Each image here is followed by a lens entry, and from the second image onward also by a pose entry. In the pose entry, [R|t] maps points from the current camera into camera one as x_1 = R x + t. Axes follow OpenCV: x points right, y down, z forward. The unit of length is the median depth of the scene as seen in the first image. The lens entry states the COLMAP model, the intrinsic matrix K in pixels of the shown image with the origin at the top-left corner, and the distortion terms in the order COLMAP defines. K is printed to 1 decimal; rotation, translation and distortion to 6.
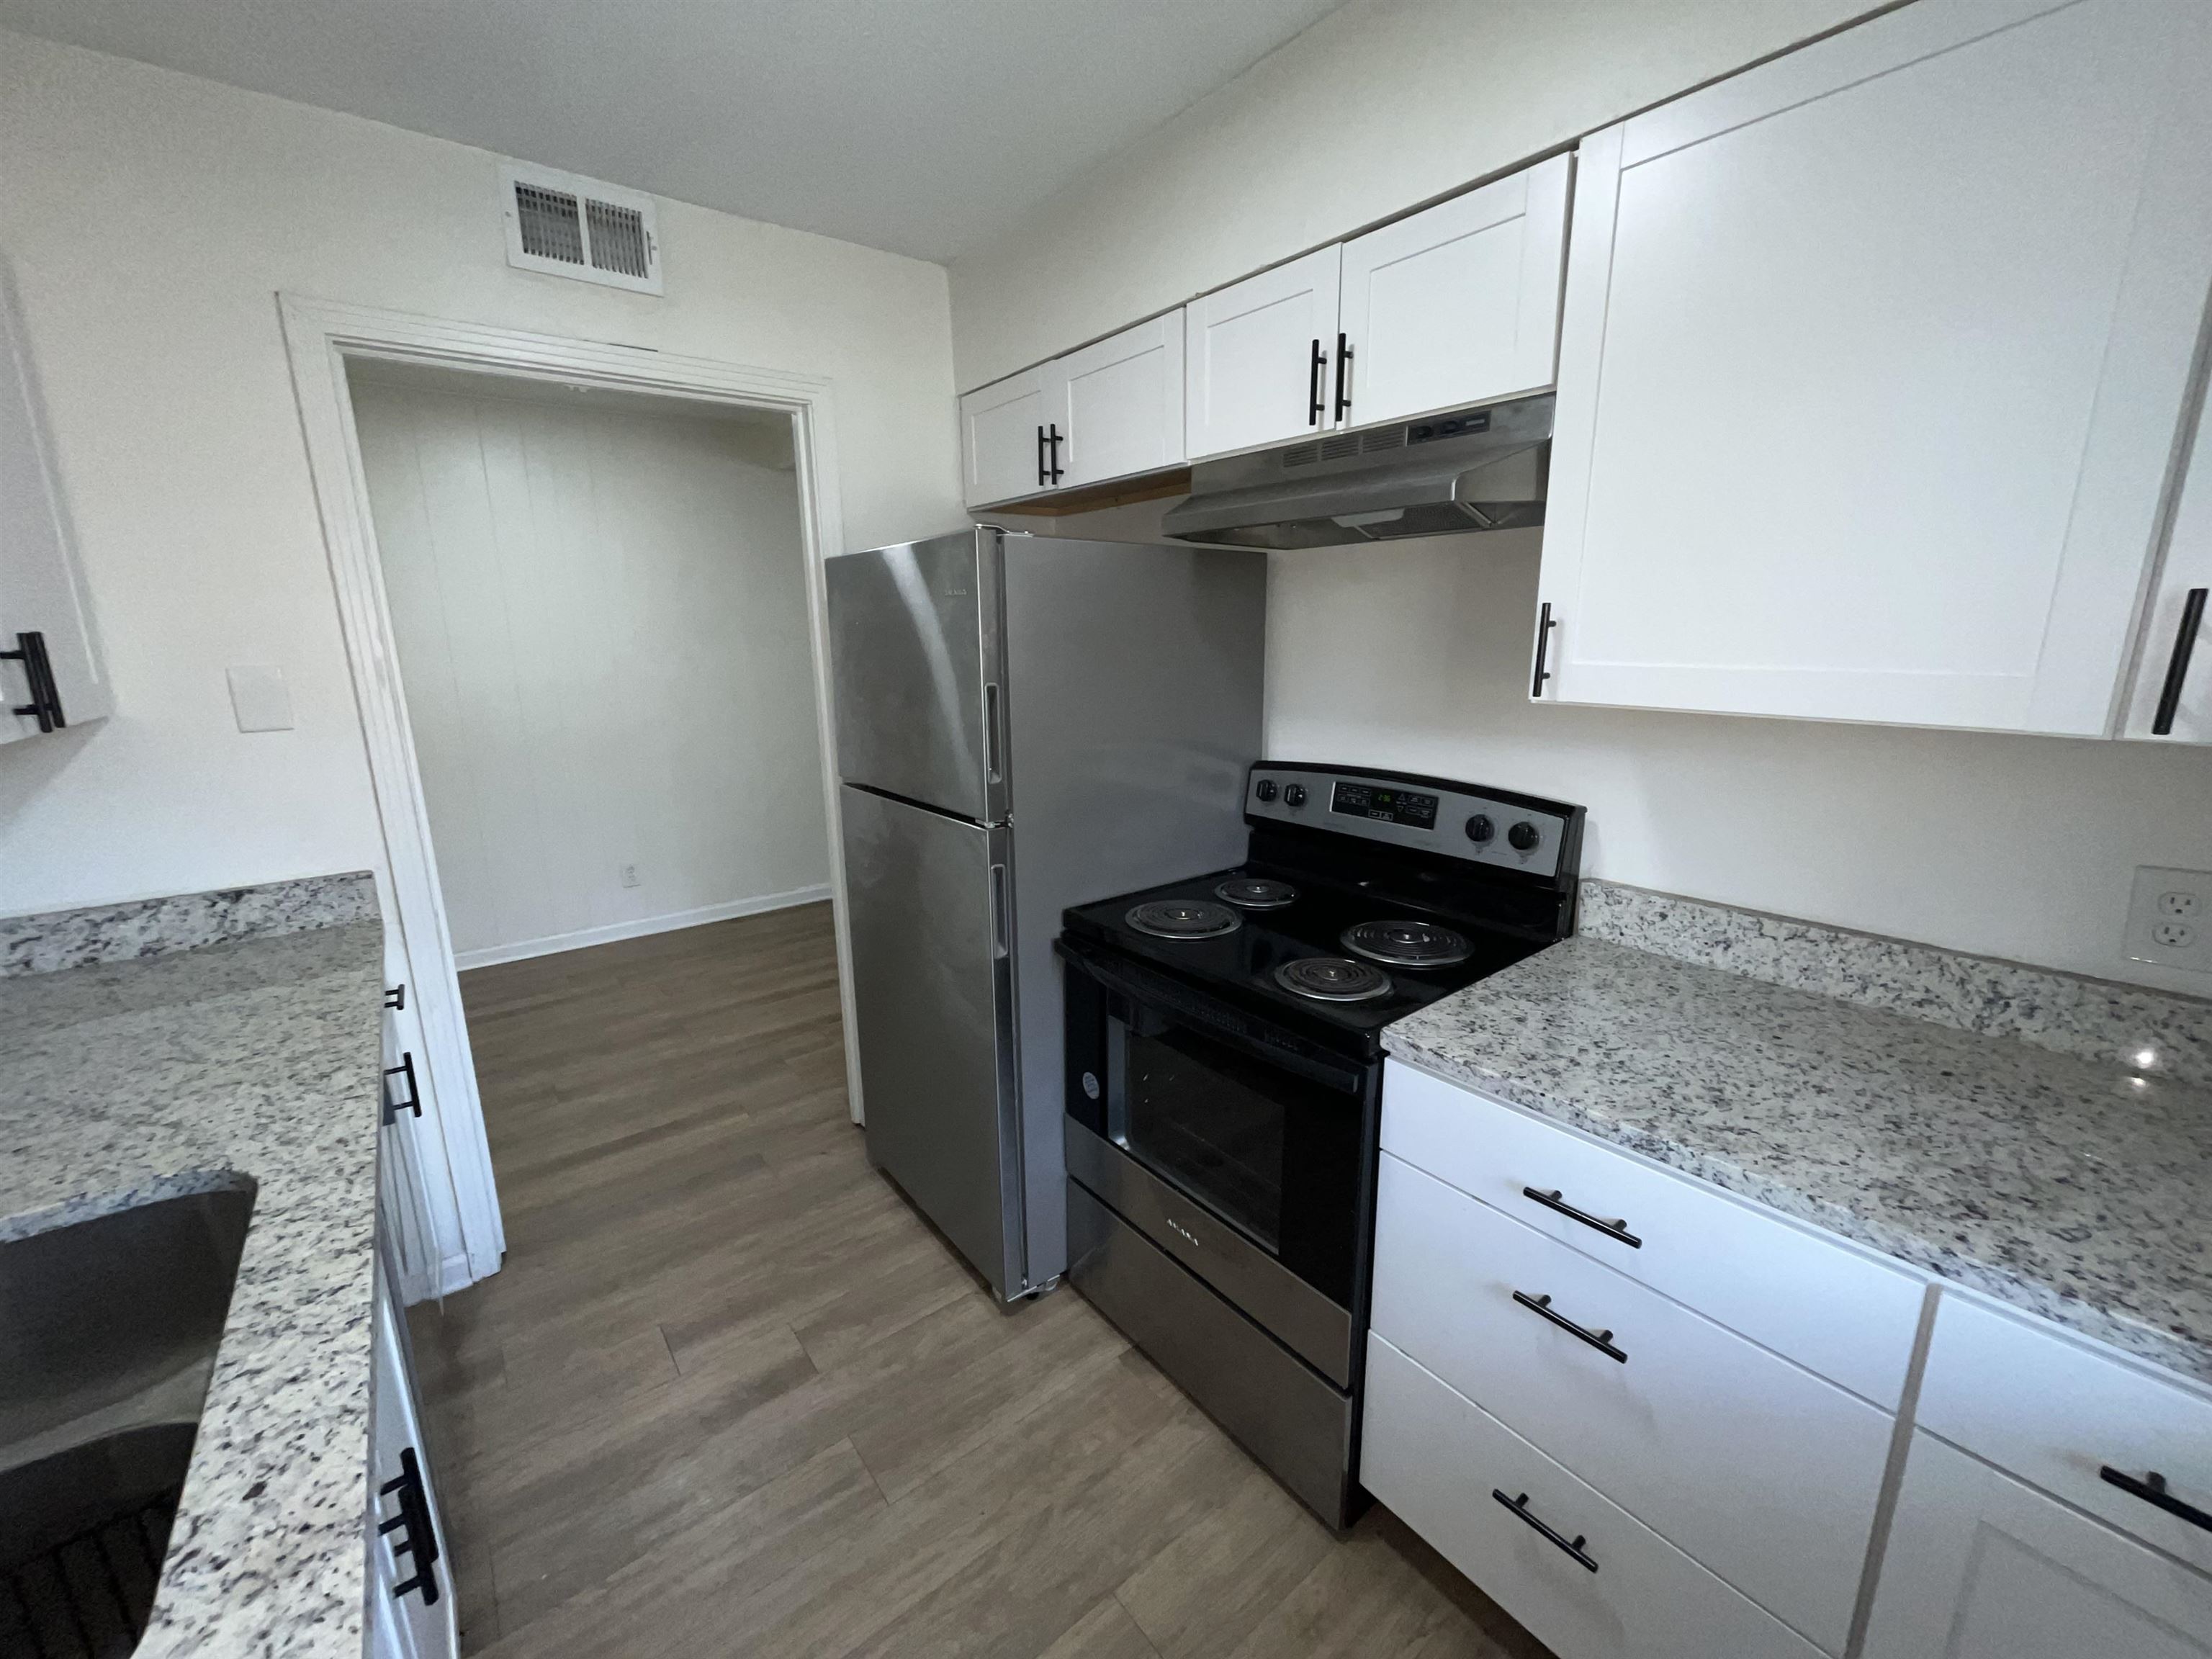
lens RADIAL K [[891.9, 0, 1102.6], [0, 891.9, 824.3], [0, 0, 1]] dist [0.000605, -0.000211]
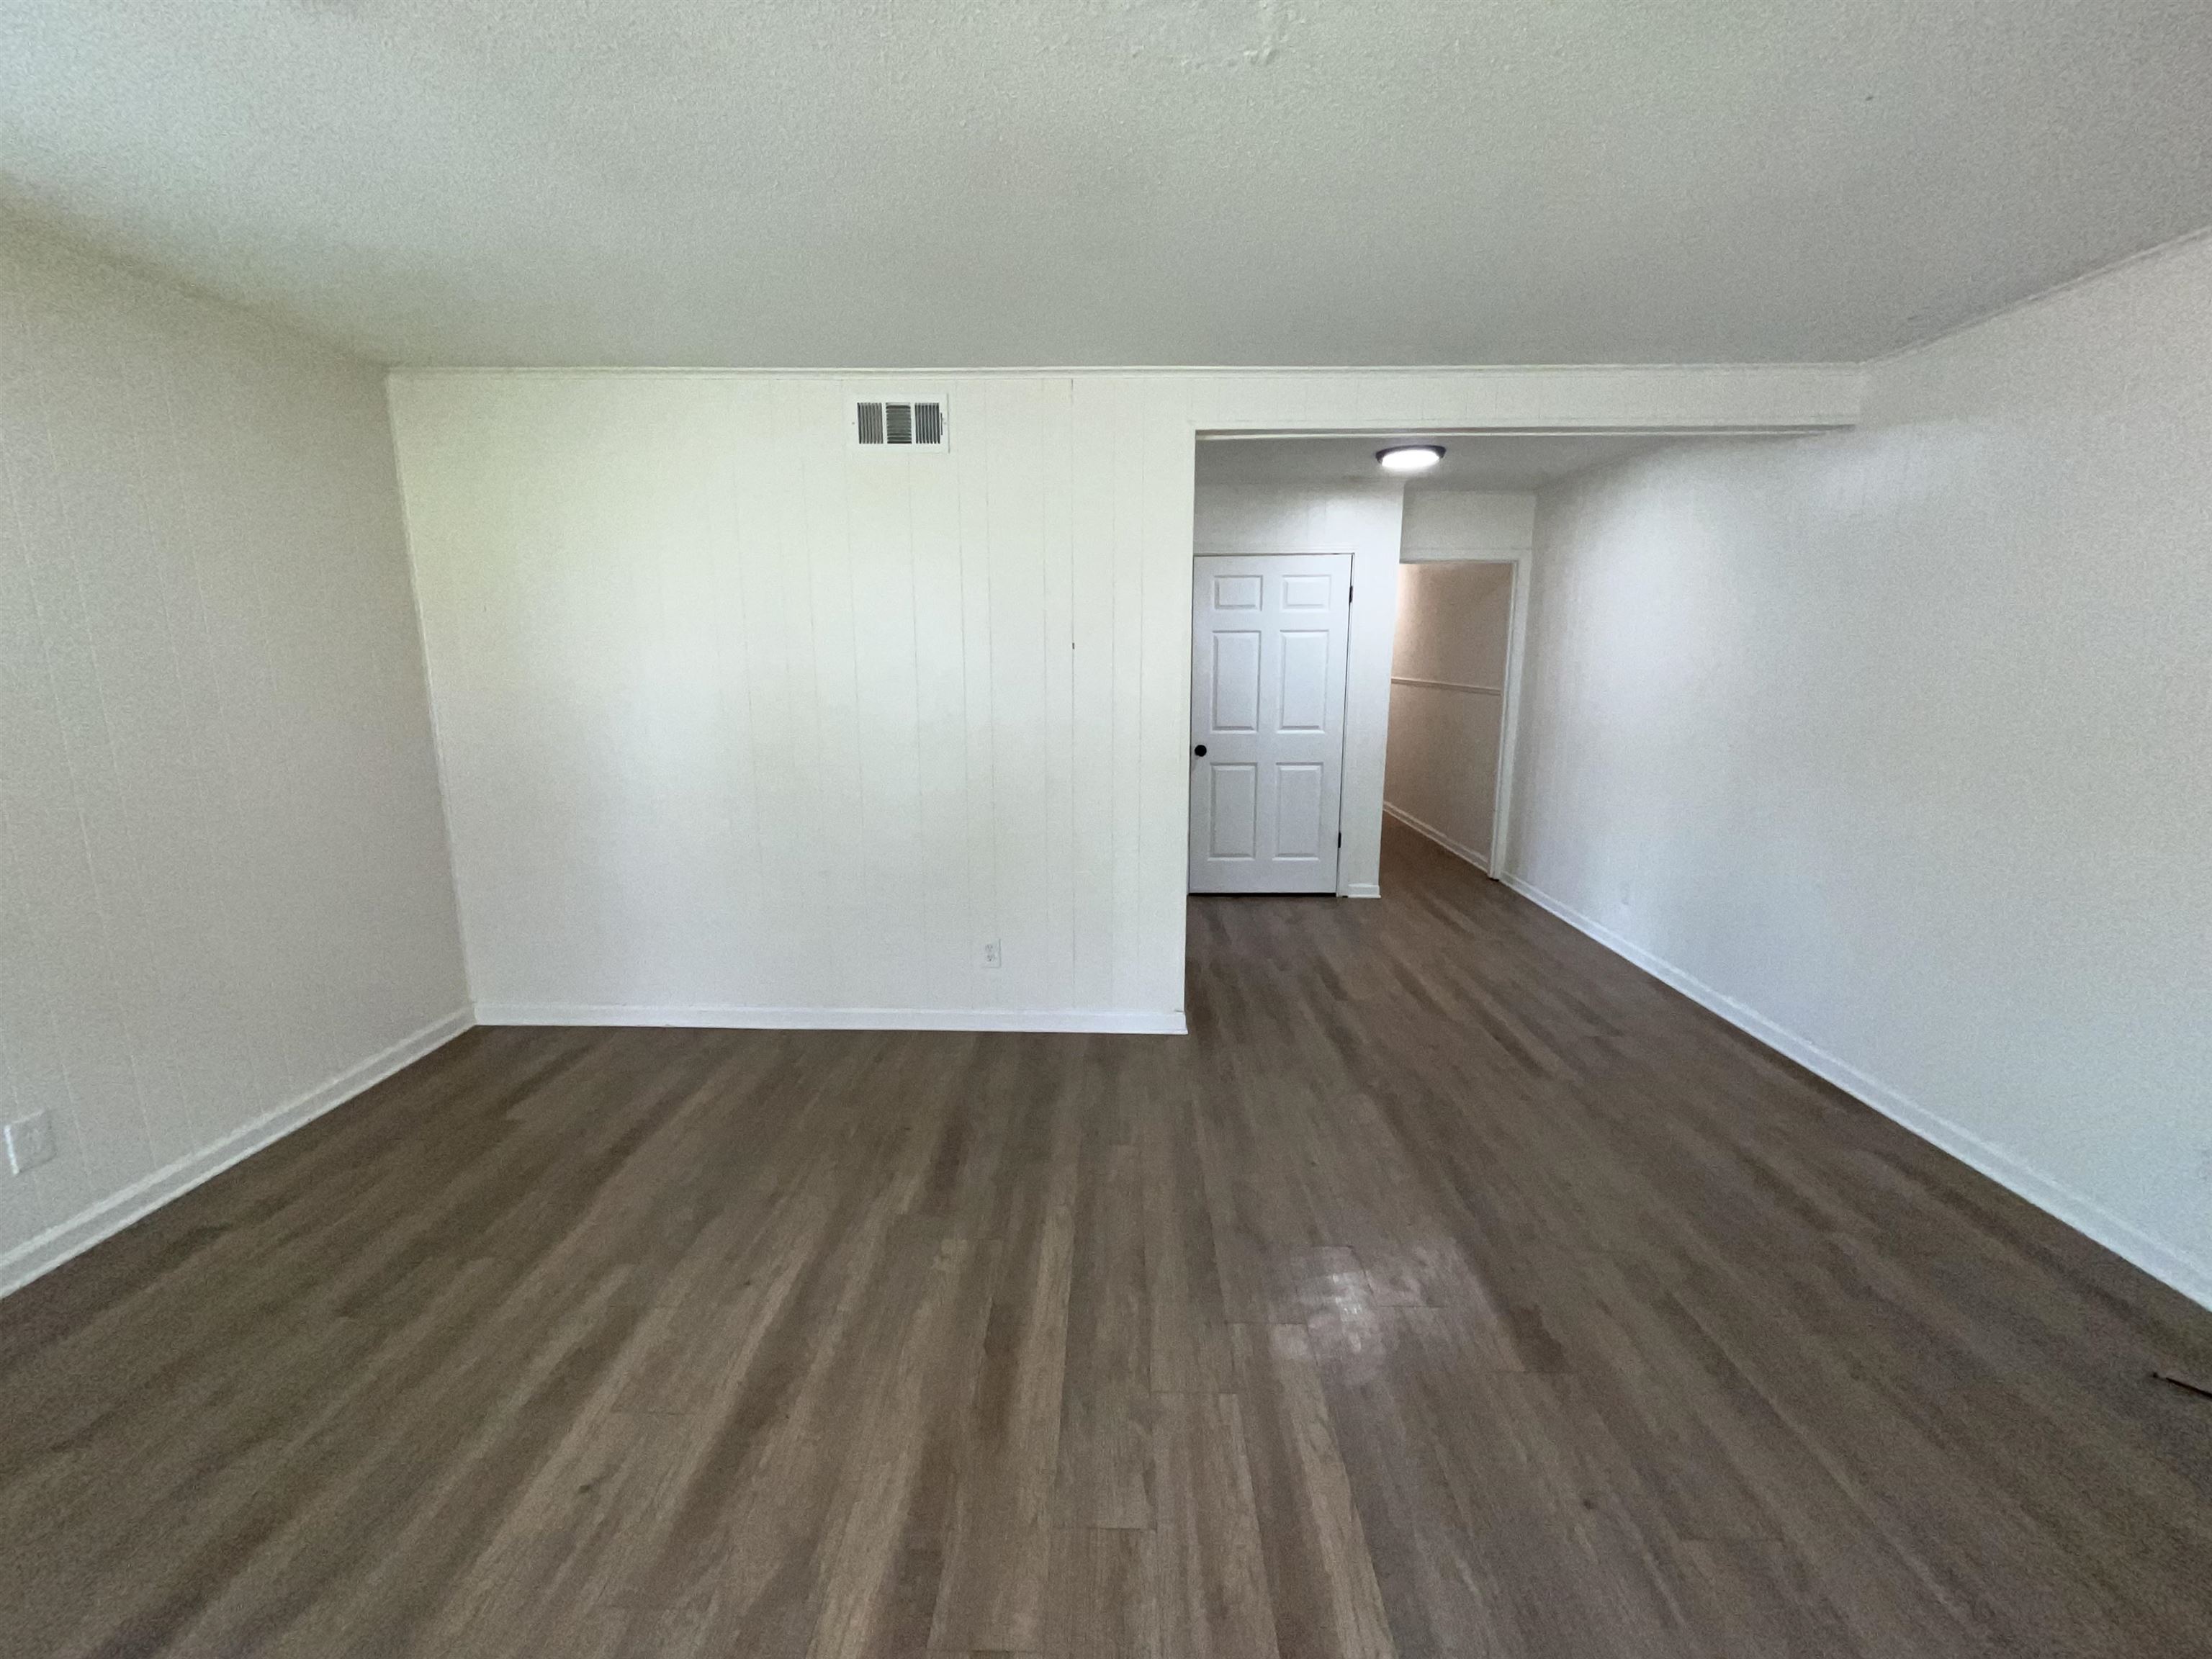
lens RADIAL K [[891.9, 0, 1102.6], [0, 891.9, 824.3], [0, 0, 1]] dist [0.000605, -0.000211]
pose [[-0.636545, 0.153920, -0.755724, 1.616257], [-0.162885, 0.930949, 0.326806, -0.663316], [0.753843, 0.331123, -0.567520, 2.931986]]
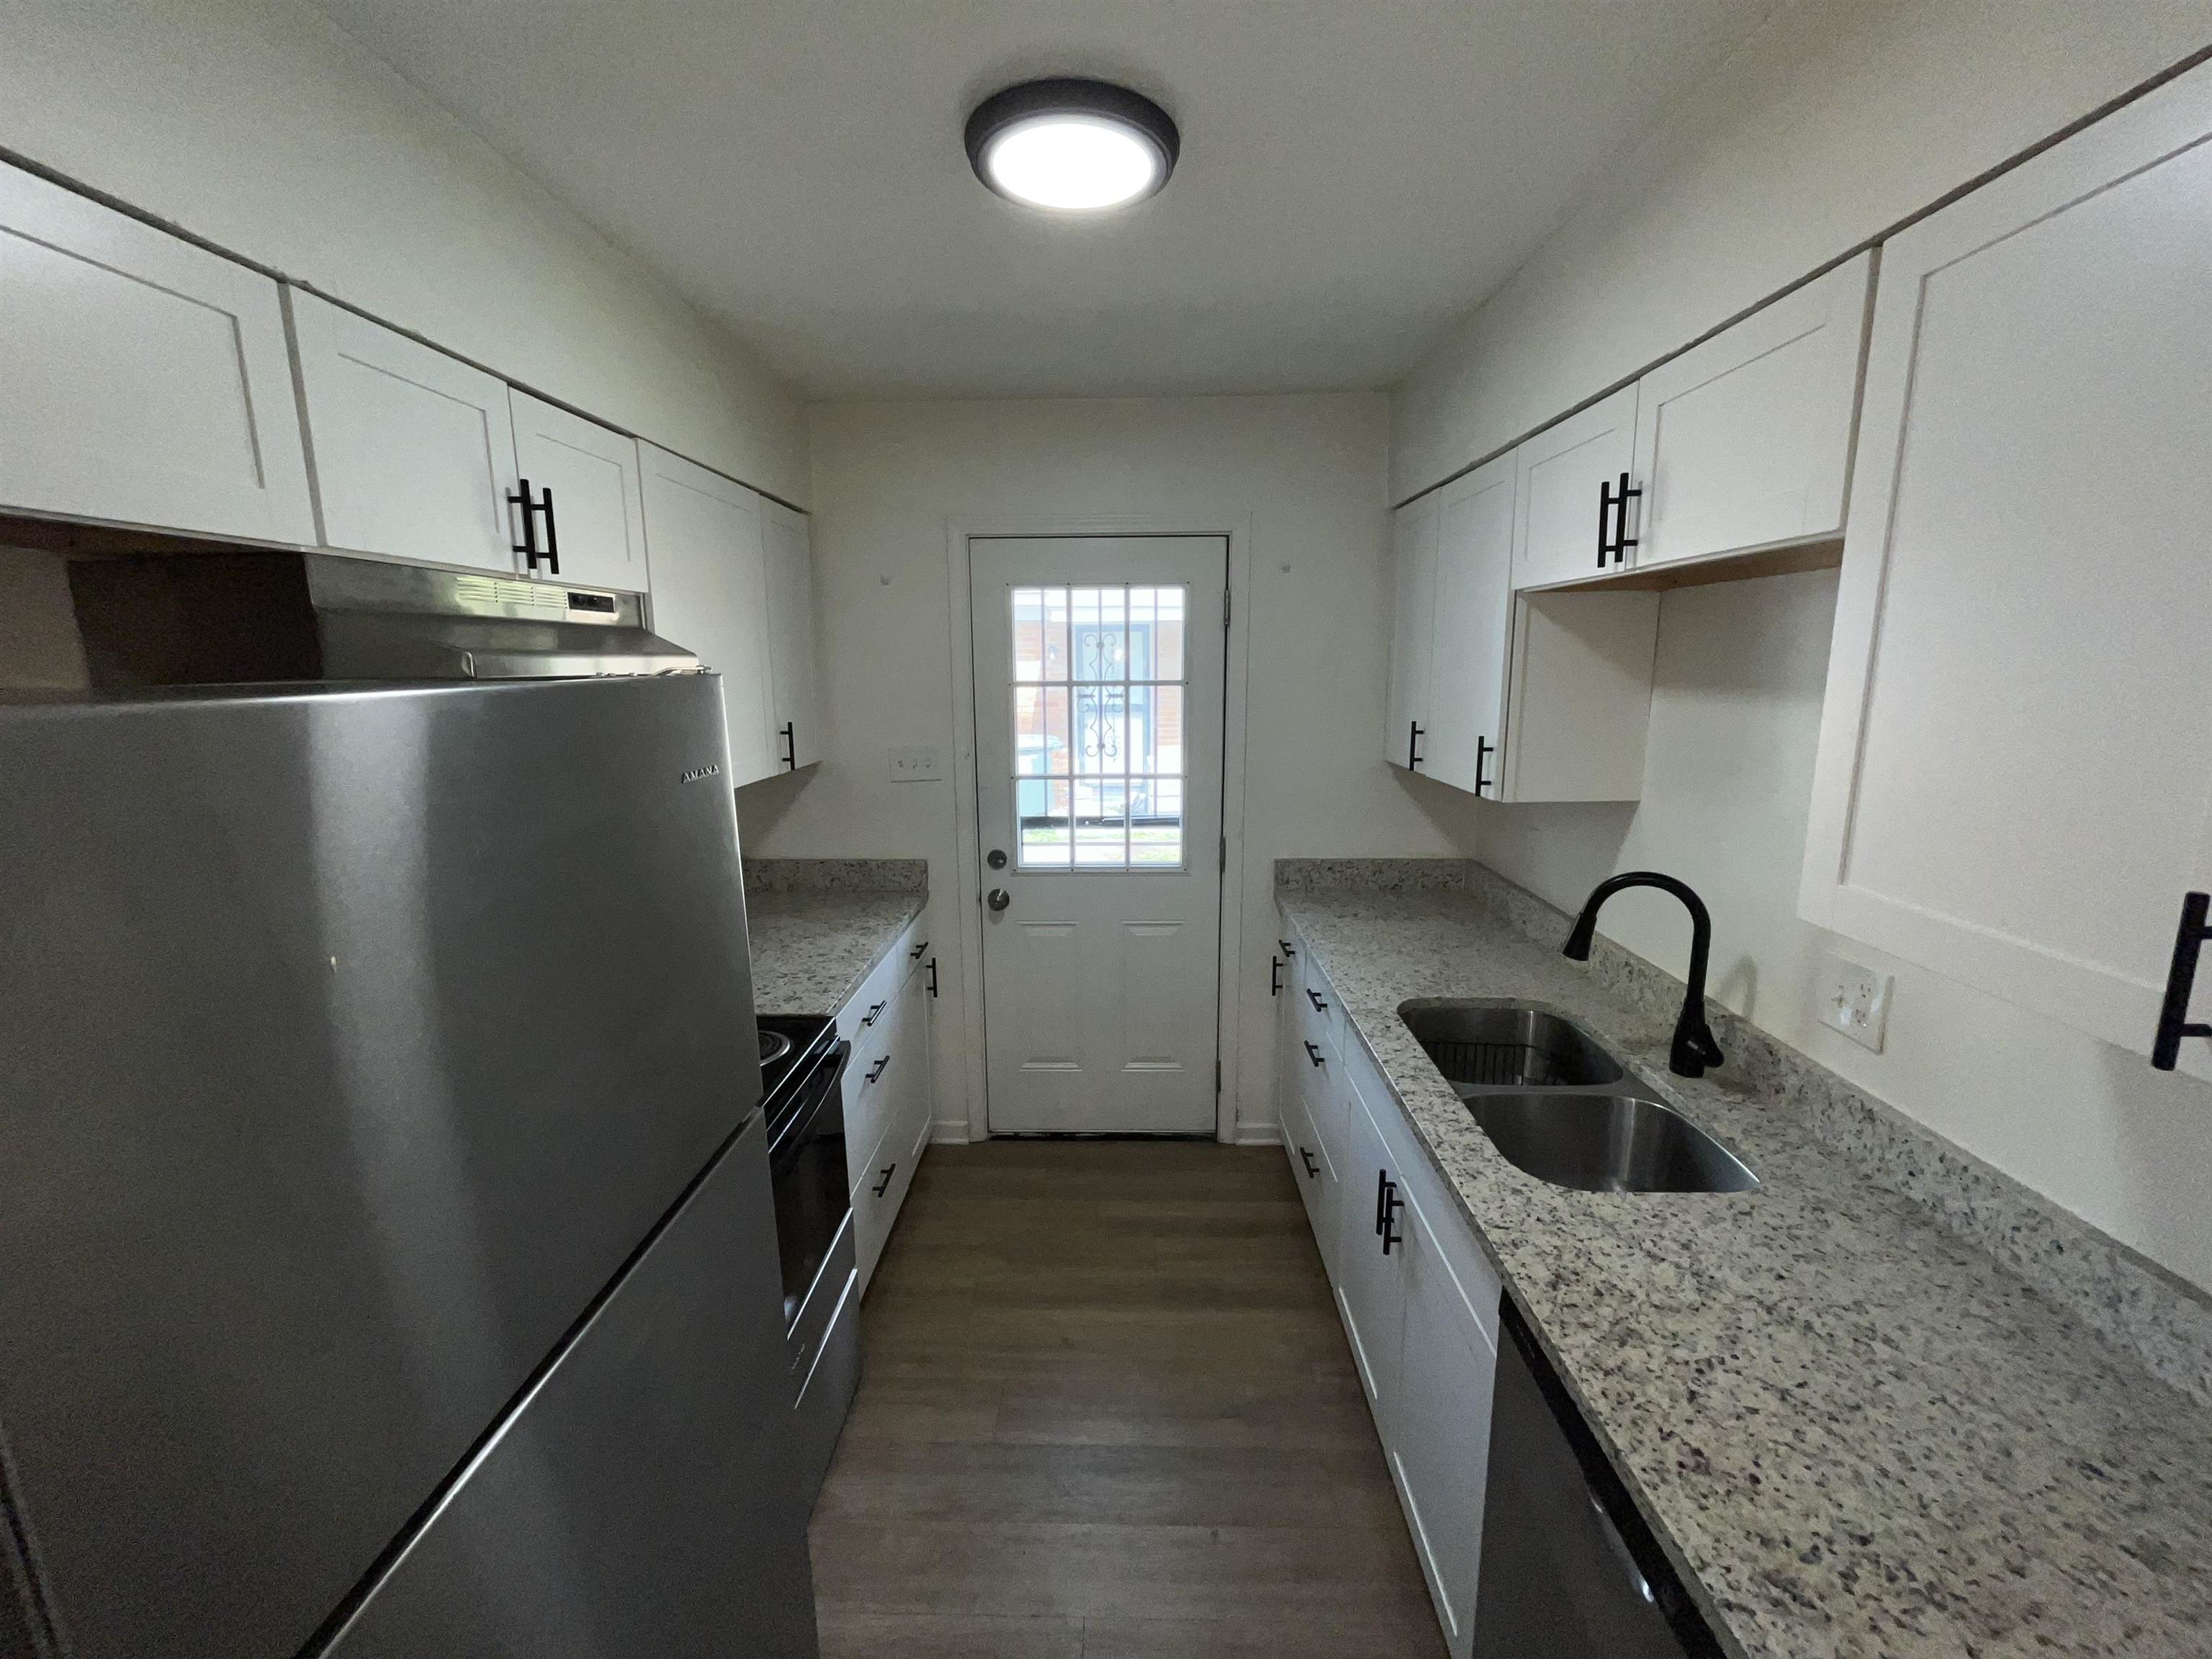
lens RADIAL K [[891.9, 0, 1102.6], [0, 891.9, 824.3], [0, 0, 1]] dist [0.000605, -0.000211]
pose [[-0.770383, -0.095653, 0.630365, -0.764740], [0.160131, 0.927965, 0.336511, -0.395322], [-0.617145, 0.360183, -0.699572, 1.294823]]
